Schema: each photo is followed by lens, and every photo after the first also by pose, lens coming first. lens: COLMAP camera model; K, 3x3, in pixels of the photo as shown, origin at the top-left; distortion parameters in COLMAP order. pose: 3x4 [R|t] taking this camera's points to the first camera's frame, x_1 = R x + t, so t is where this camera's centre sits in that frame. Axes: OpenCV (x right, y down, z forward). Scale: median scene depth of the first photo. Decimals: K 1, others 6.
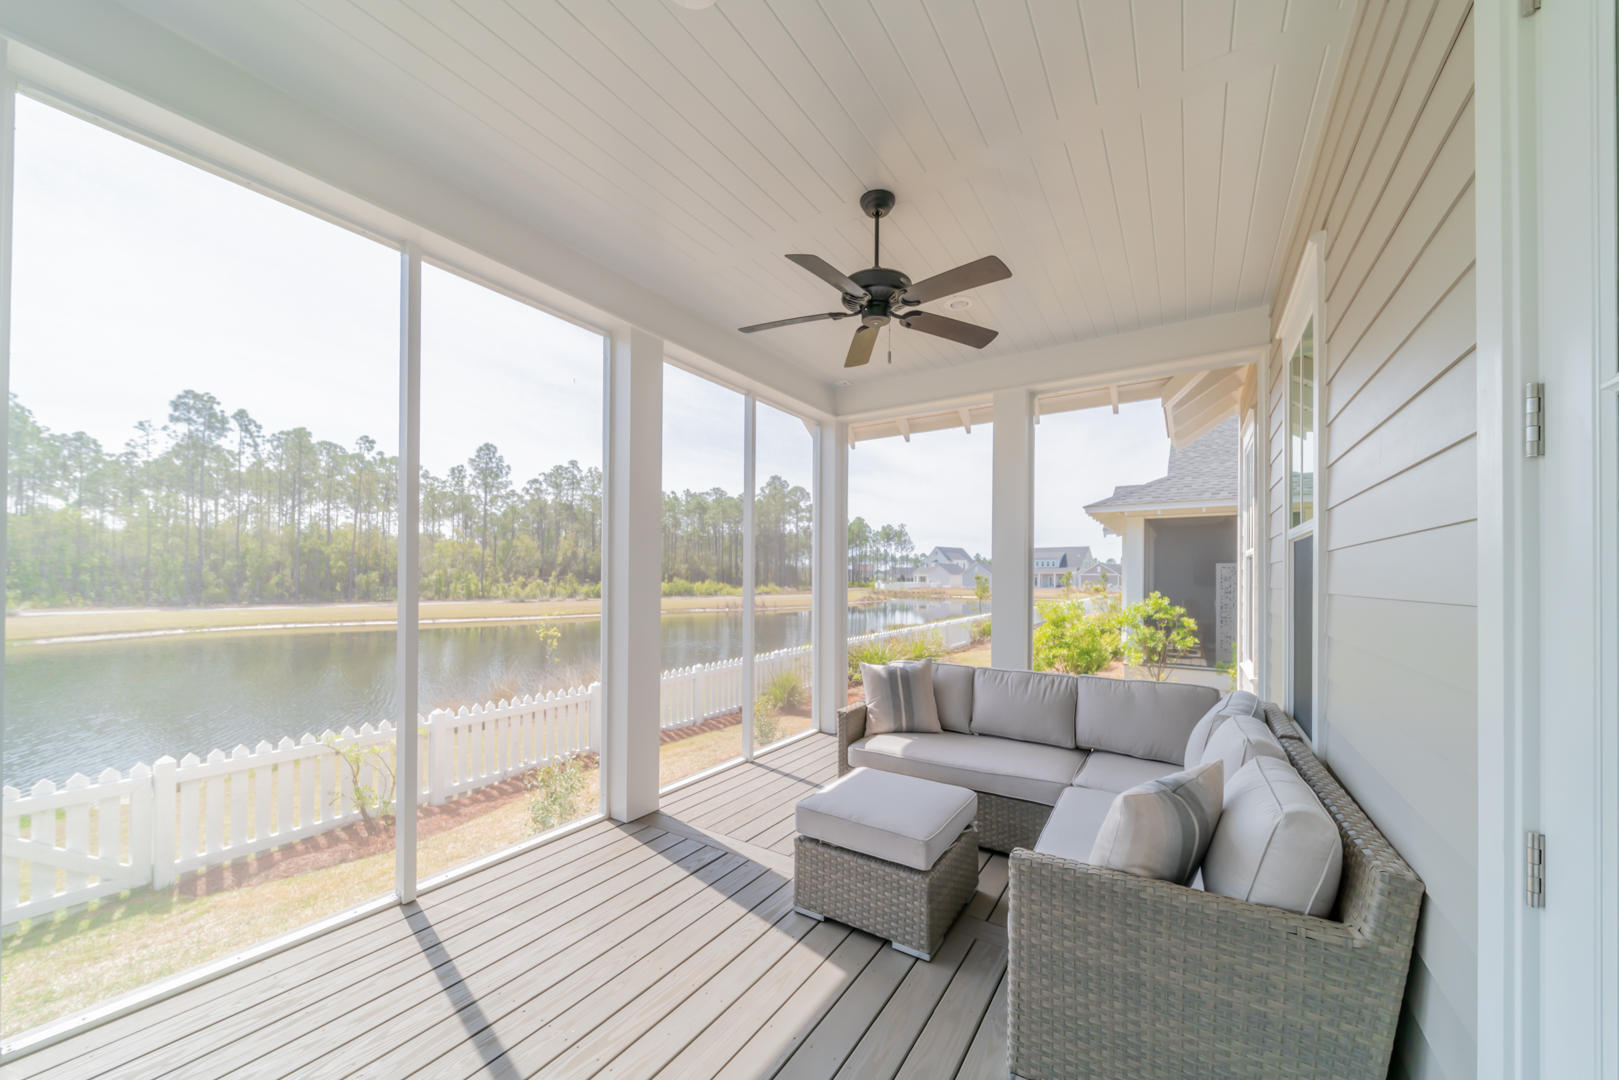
lens RADIAL K [[587.0, 0, 793.0], [0, 587.0, 576.9], [0, 0, 1]] dist [-0.002221, -0.000112]
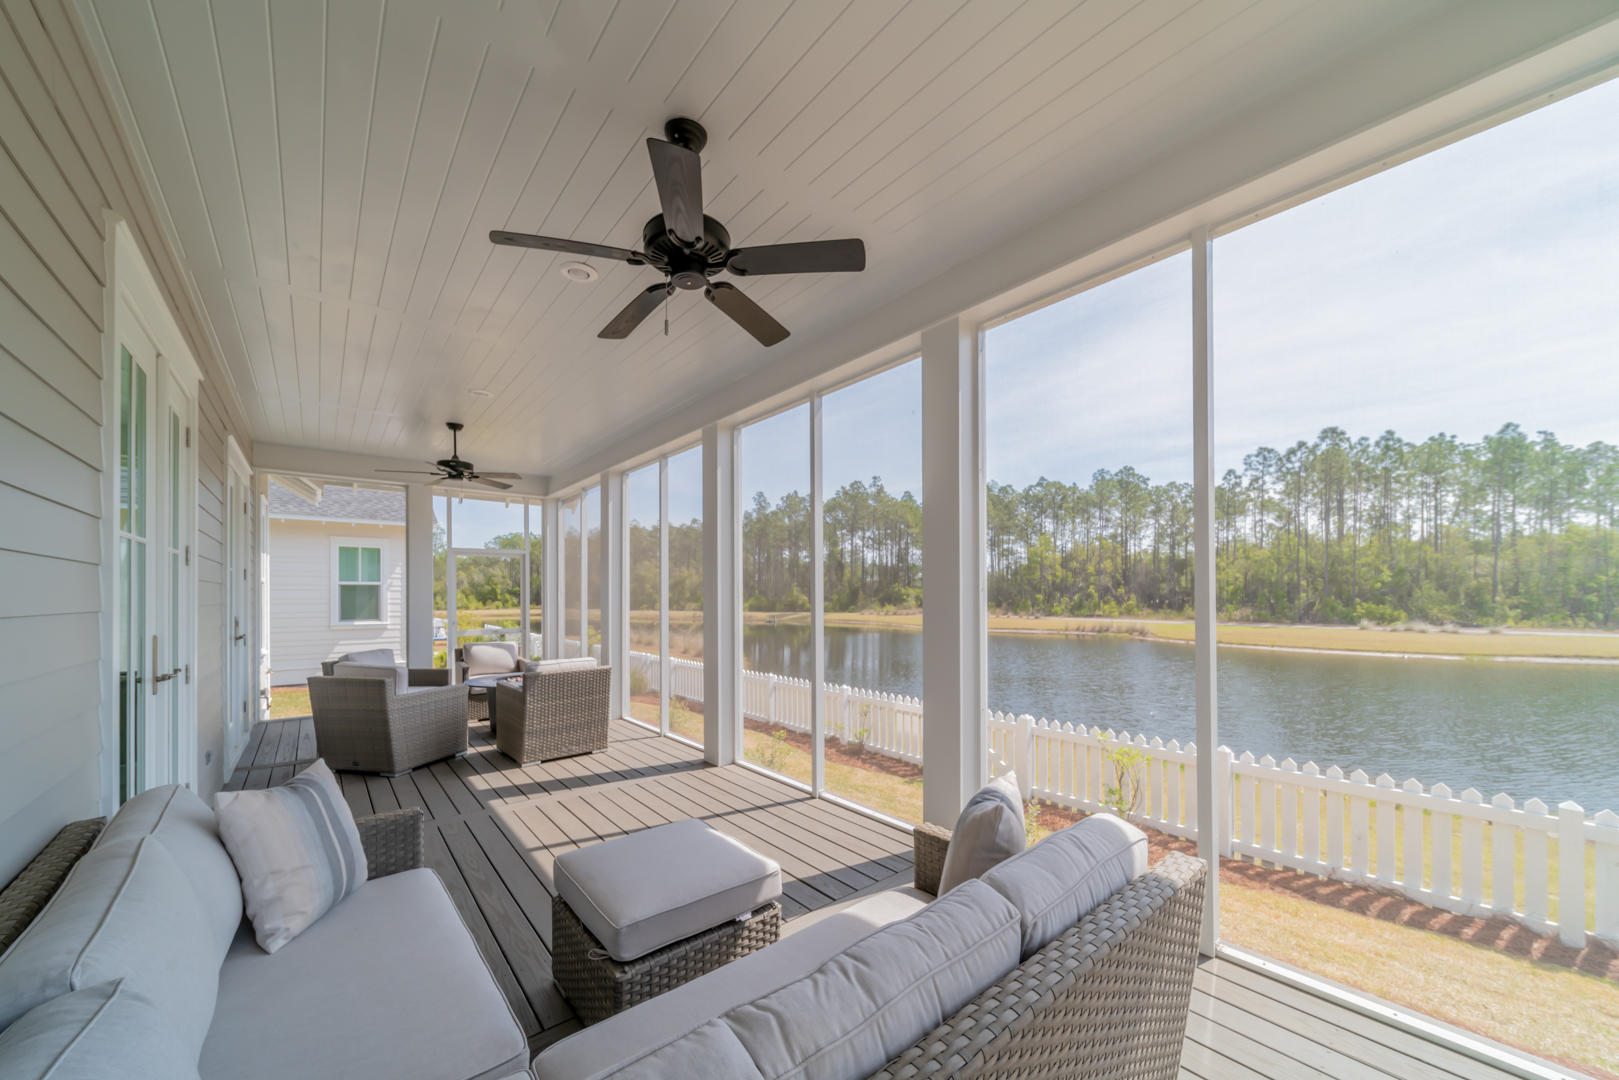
lens RADIAL K [[587.3, 0, 808.7], [0, 587.3, 569.8], [0, 0, 1]] dist [-0.000395, -0.000186]
pose [[-0.278155, -0.048086, -0.959332, 0.303752], [0.003582, 0.998687, -0.051097, 0.003415], [0.960530, -0.017649, -0.277617, 0.463868]]
